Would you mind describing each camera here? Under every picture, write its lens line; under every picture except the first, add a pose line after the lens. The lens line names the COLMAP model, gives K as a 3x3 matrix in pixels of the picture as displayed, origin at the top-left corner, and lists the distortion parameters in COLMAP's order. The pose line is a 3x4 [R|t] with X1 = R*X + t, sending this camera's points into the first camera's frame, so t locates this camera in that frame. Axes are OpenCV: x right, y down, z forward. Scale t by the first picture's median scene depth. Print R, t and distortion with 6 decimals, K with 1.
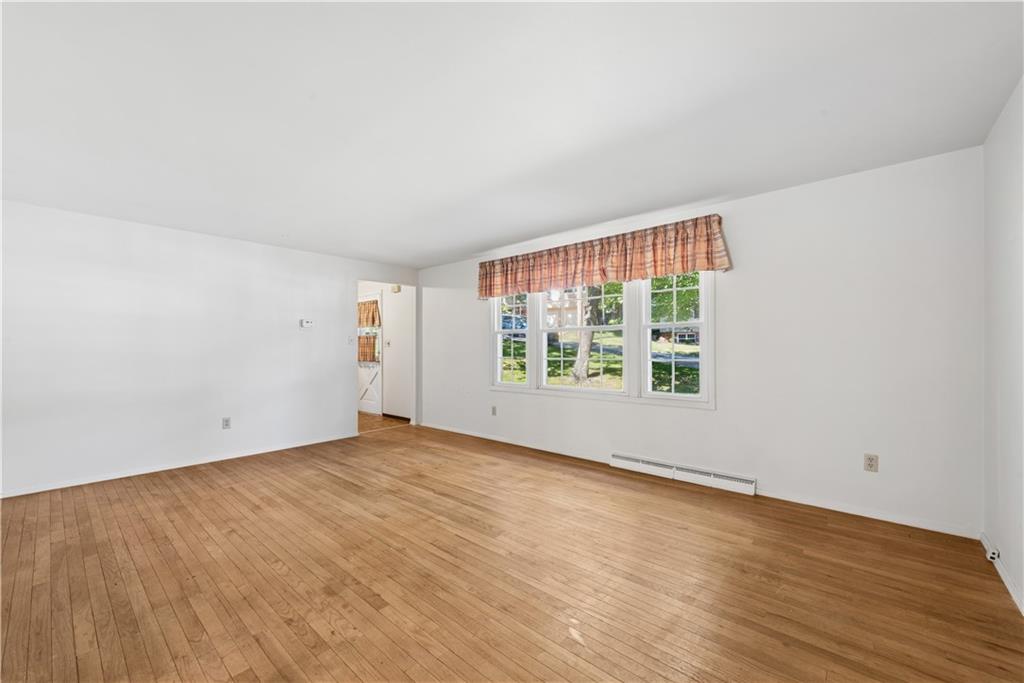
lens RADIAL K [[408.8, 0, 519.7], [0, 408.8, 348.2], [0, 0, 1]] dist [0.008803, -0.000805]
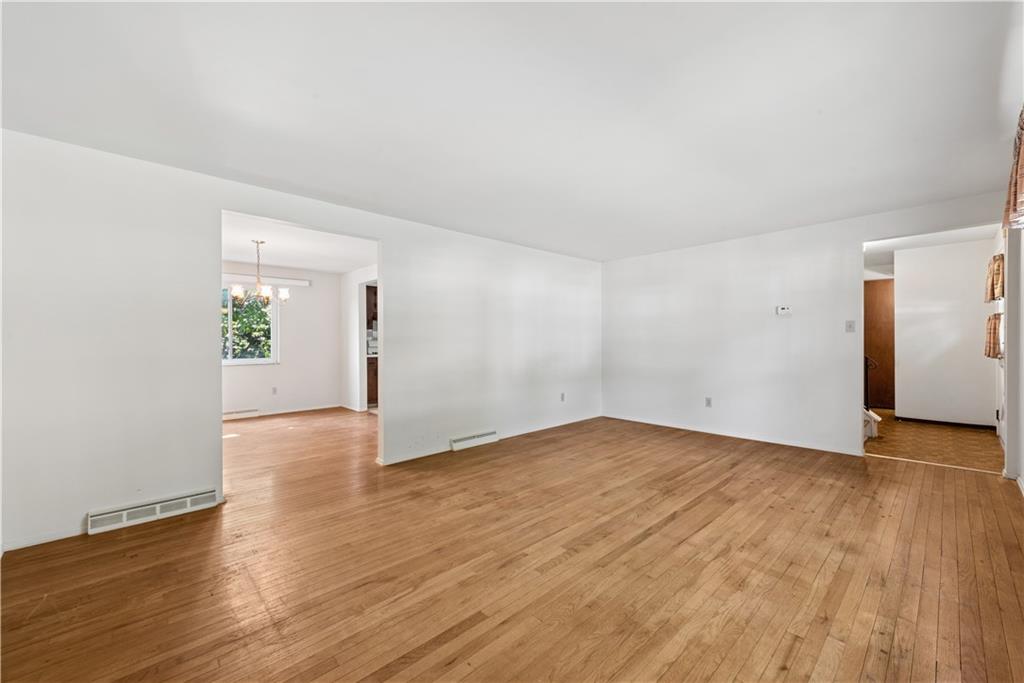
lens RADIAL K [[408.8, 0, 518.9], [0, 408.8, 340.2], [0, 0, 1]] dist [0.008803, -0.000805]
pose [[-0.102354, 0.007452, -0.994720, 0.719382], [0.009158, 0.999937, 0.006549, -0.009161], [0.994706, -0.008440, -0.102416, 0.832387]]
